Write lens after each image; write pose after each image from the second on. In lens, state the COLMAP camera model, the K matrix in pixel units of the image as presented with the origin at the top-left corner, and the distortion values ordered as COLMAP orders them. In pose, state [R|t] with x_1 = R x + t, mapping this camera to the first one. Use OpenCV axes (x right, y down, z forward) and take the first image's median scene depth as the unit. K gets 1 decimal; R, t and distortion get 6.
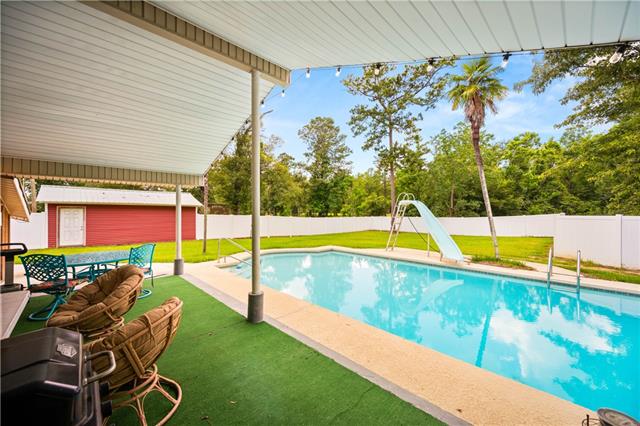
lens RADIAL K [[256.0, 0, 320.0], [0, 256.0, 213.4], [0, 0, 1]] dist [0.006369, -0.000453]
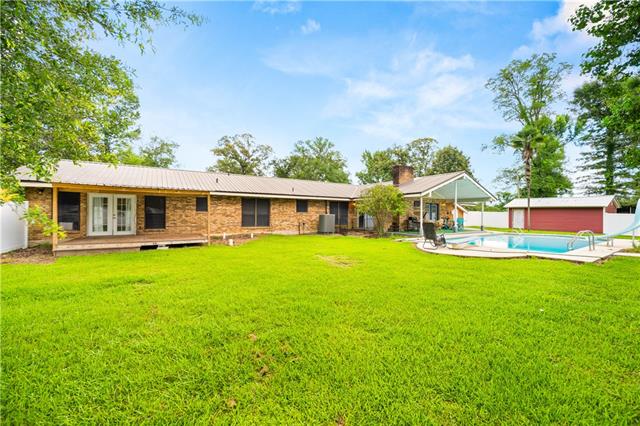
lens RADIAL K [[256.0, 0, 319.4], [0, 256.0, 212.0], [0, 0, 1]] dist [0.006369, -0.000453]
pose [[-0.180795, -0.007306, -0.983494, 1.356346], [-0.007849, 0.999951, -0.005986, 0.024067], [0.983489, 0.006637, -0.180843, -0.162273]]
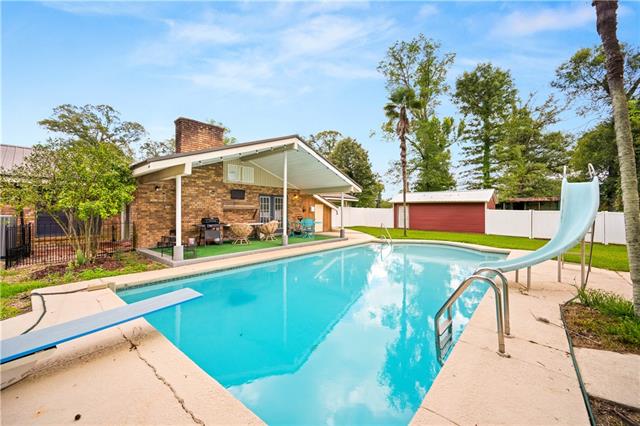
lens RADIAL K [[256.0, 0, 316.1], [0, 256.0, 207.4], [0, 0, 1]] dist [0.006369, -0.000453]
pose [[0.092732, -0.012596, -0.995611, 0.664421], [-0.002283, 0.999915, -0.012863, 0.015021], [0.995688, 0.003466, 0.092696, 0.313845]]
